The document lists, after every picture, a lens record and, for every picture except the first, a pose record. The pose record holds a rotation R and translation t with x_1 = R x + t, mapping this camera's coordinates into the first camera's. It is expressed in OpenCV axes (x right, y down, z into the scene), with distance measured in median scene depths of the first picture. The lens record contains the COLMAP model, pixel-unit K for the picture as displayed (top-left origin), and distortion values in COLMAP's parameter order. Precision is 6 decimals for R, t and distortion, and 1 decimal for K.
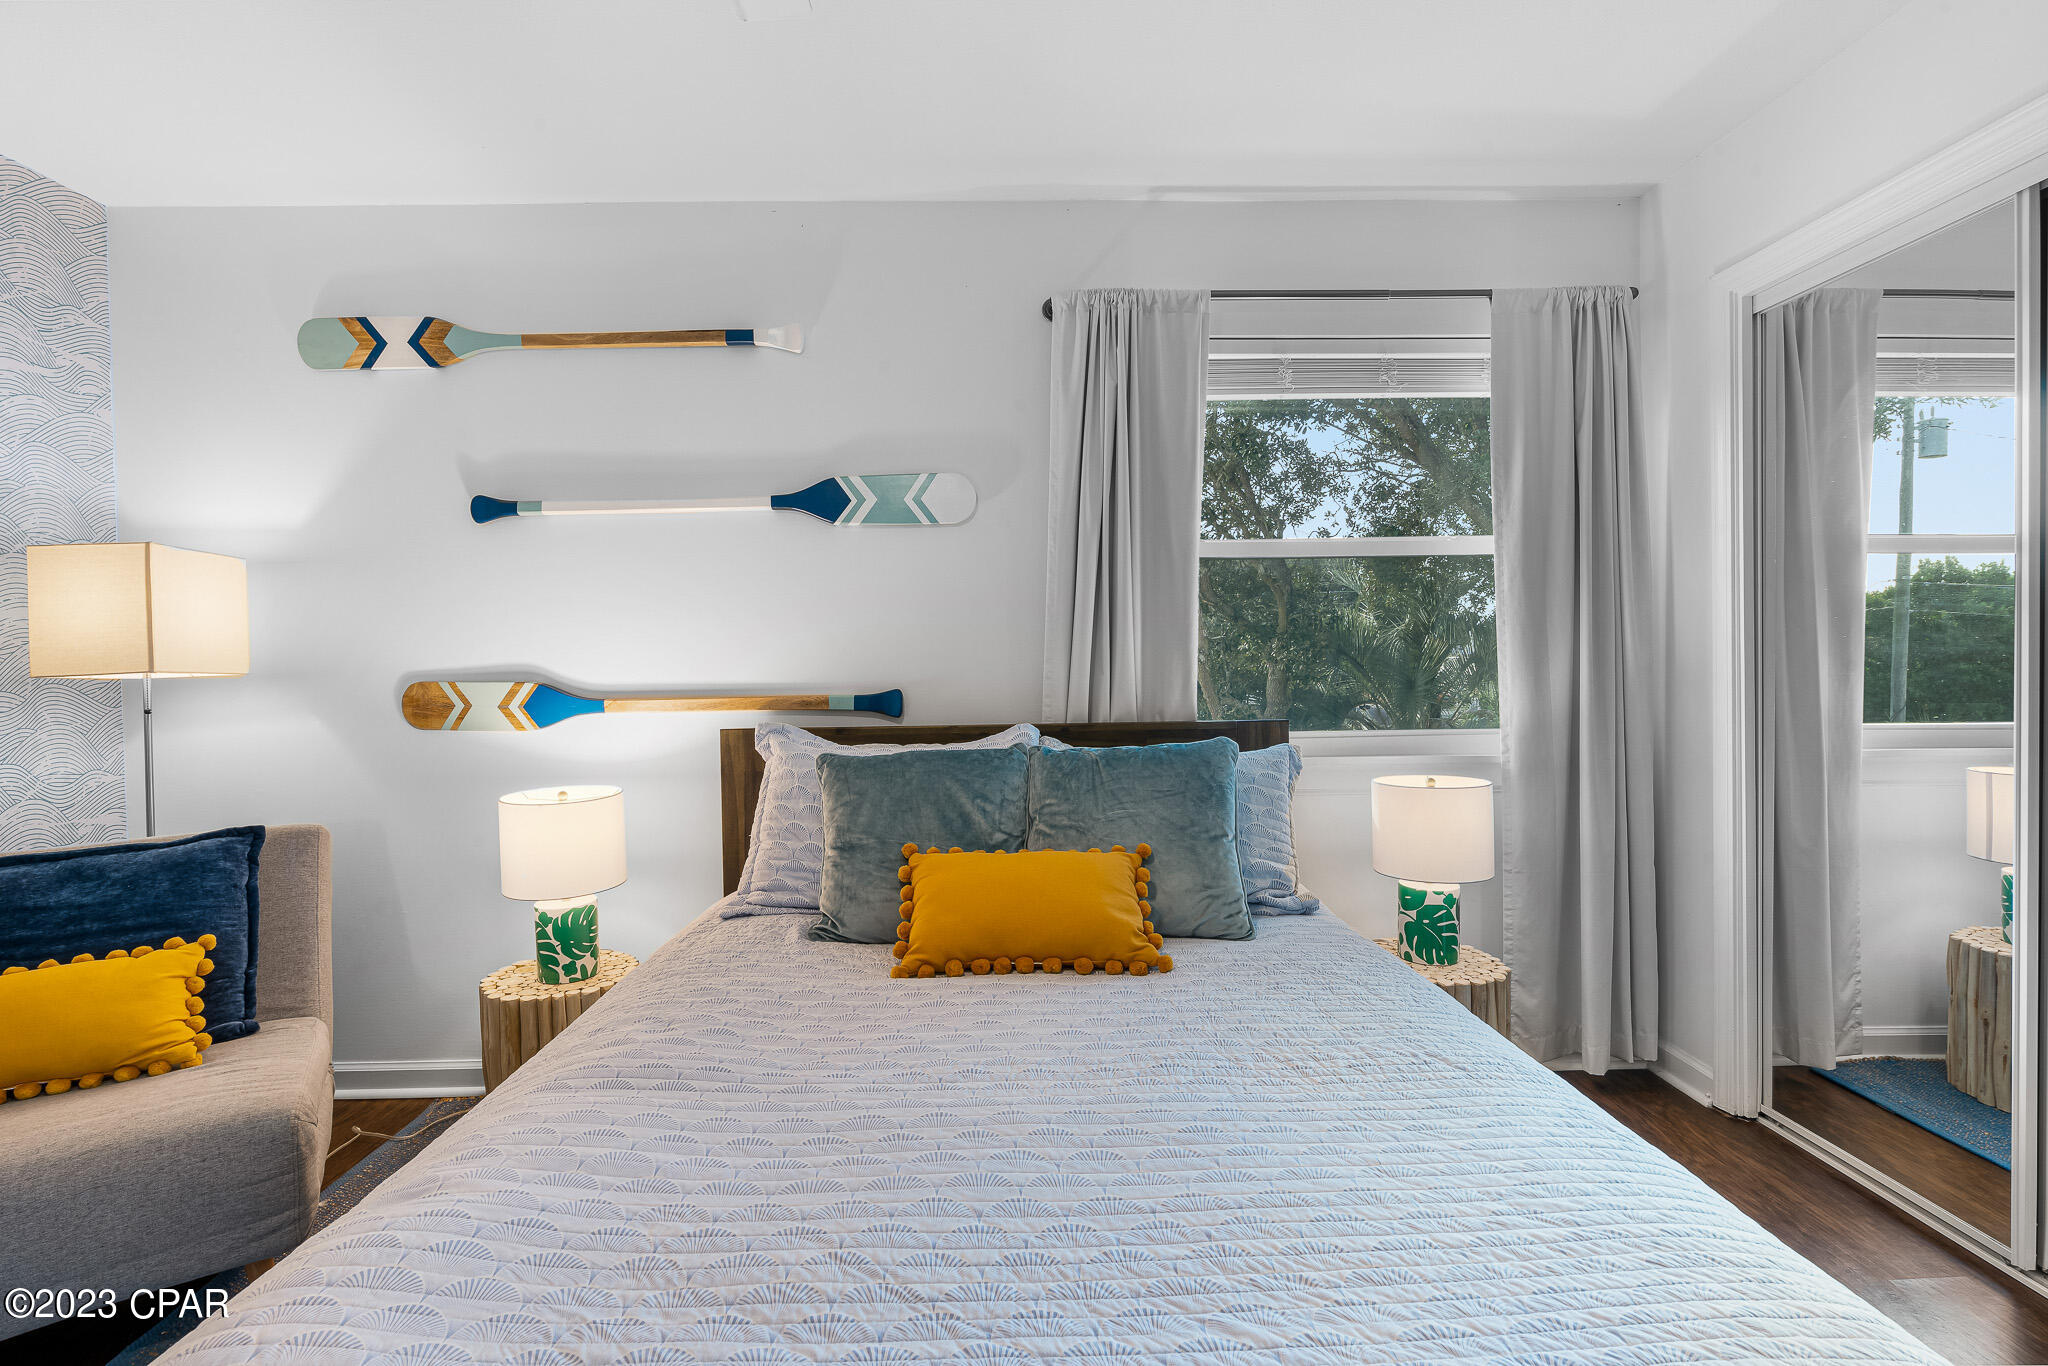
lens RADIAL K [[932.2, 0, 1074.8], [0, 932.2, 671.1], [0, 0, 1]] dist [-0.012409, 0.004935]
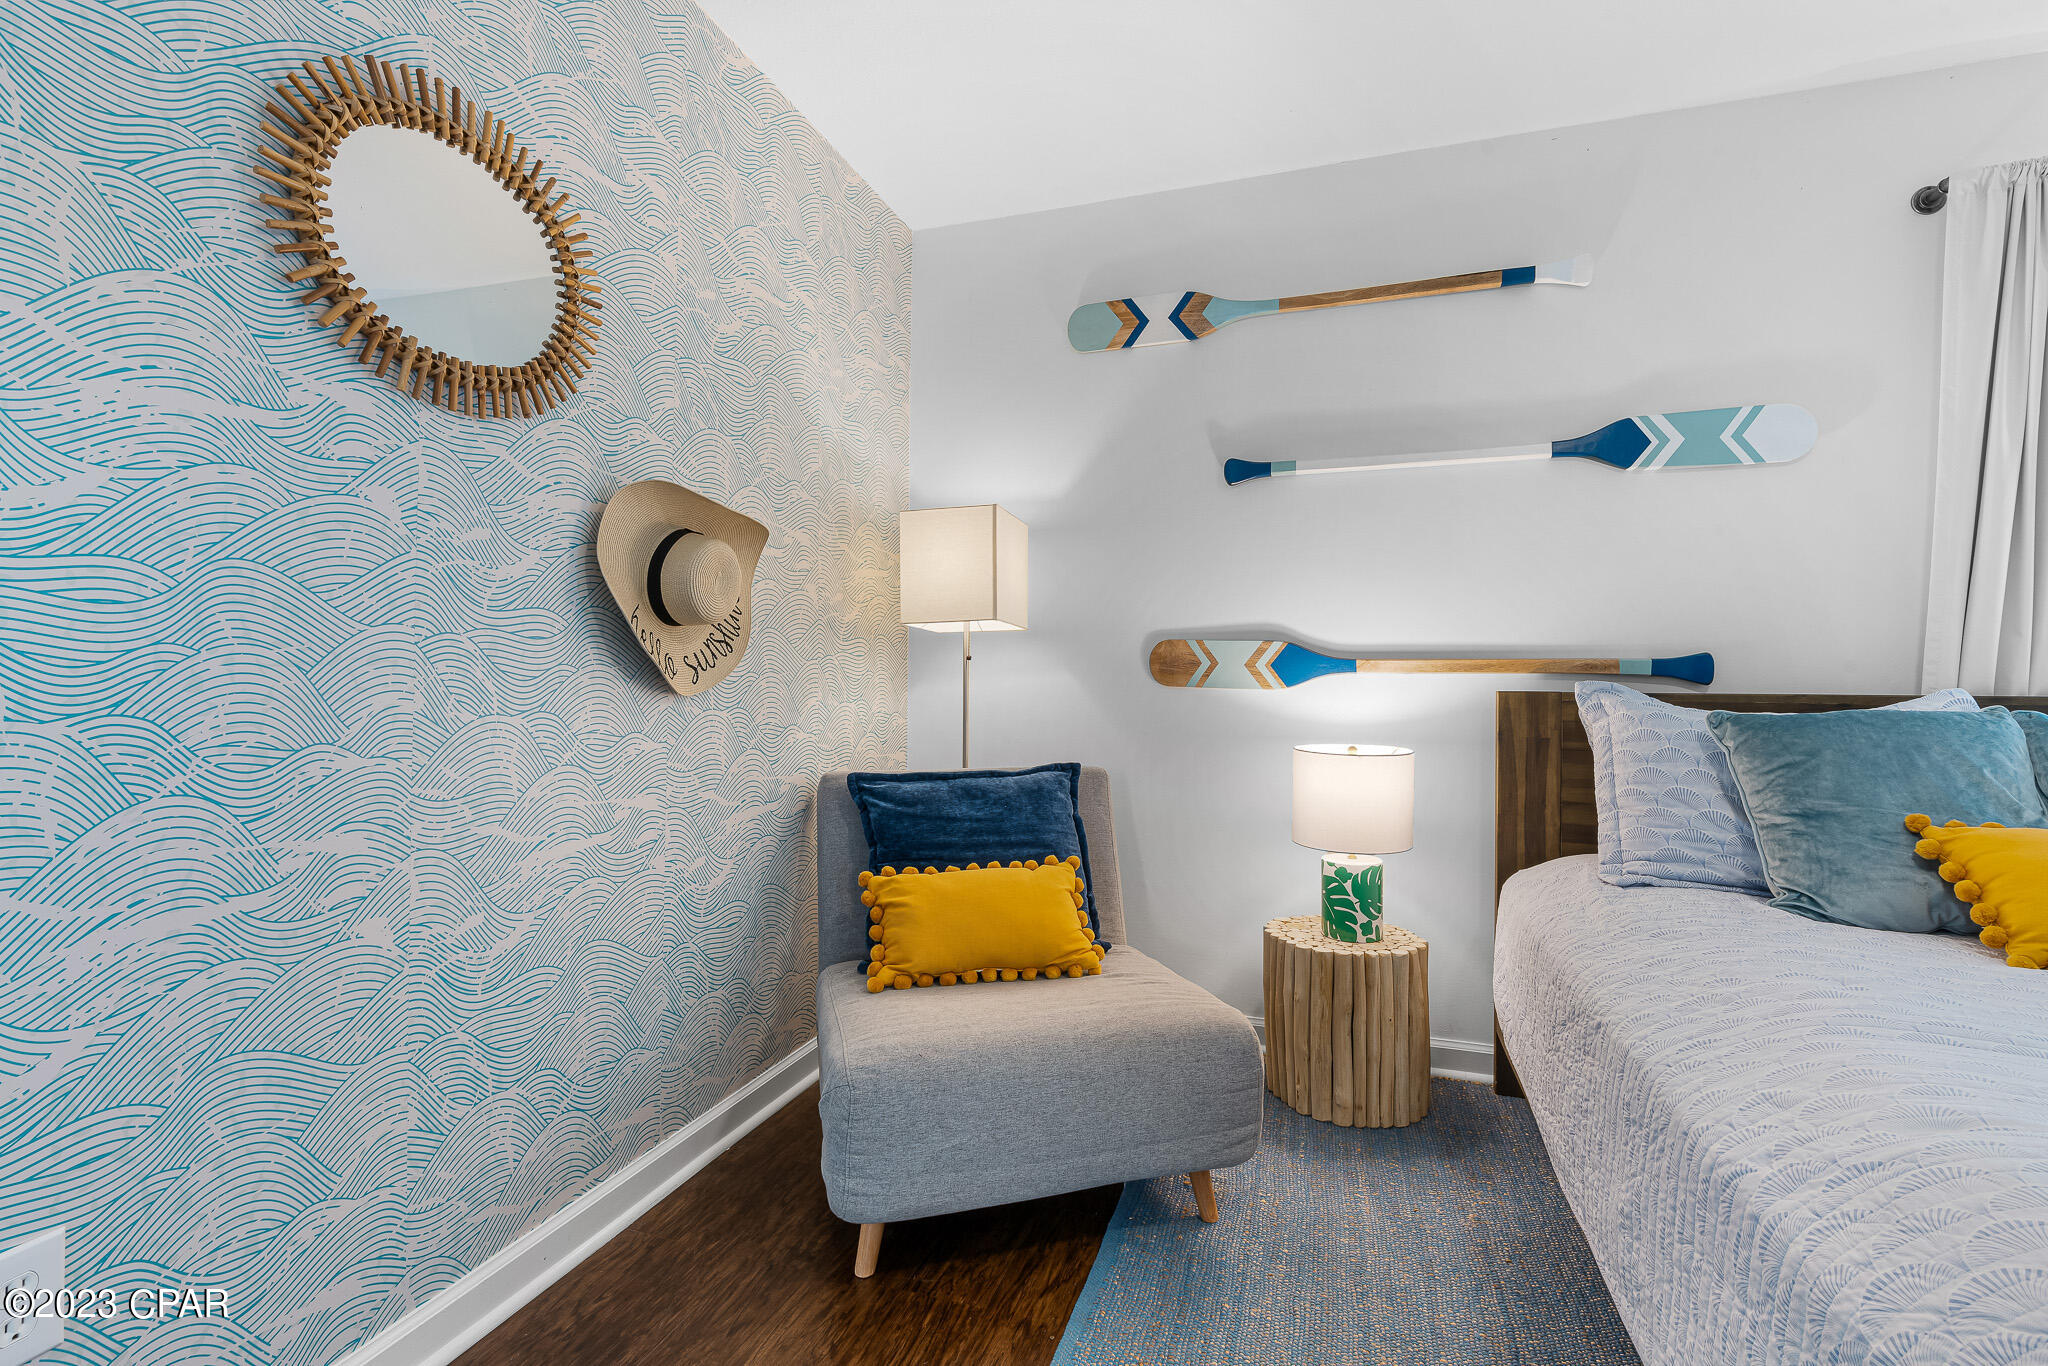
lens RADIAL K [[932.2, 0, 1029.6], [0, 932.2, 678.1], [0, 0, 1]] dist [-0.012409, 0.004935]
pose [[0.940158, 0.021888, -0.340036, -0.499521], [-0.030184, 0.999361, -0.019126, 0.080331], [0.339400, 0.028246, 0.940218, -0.038465]]
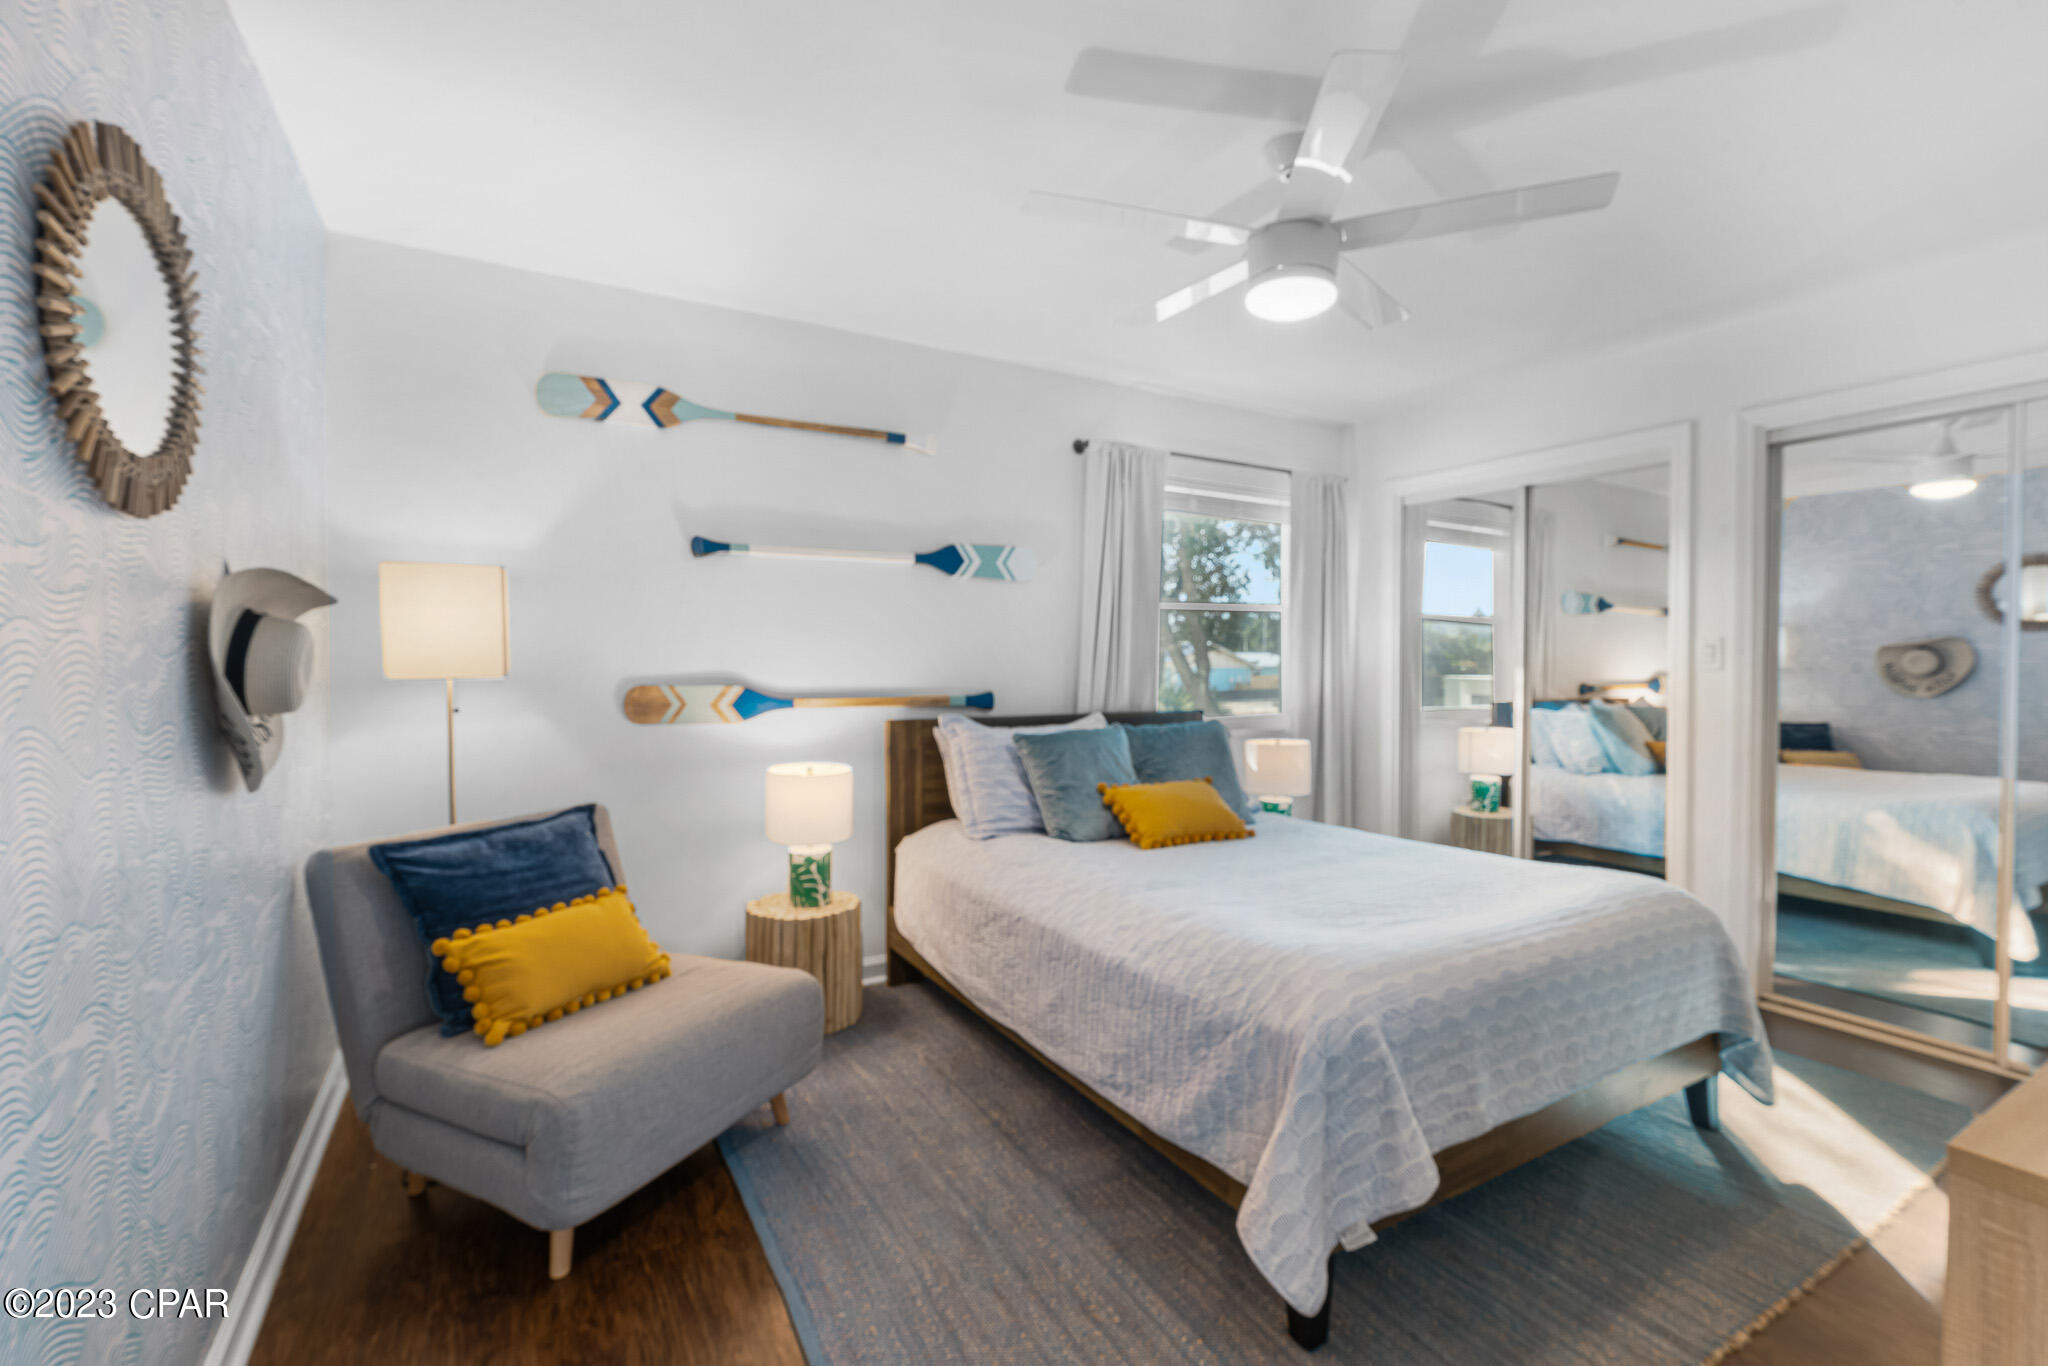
lens RADIAL K [[932.2, 0, 1039.7], [0, 932.2, 667.8], [0, 0, 1]] dist [-0.012409, 0.004935]
pose [[0.862617, 0.013152, 0.505686, -0.879977], [-0.011488, 0.999913, -0.006408, -0.009072], [-0.505727, -0.000281, 0.862694, -0.313769]]
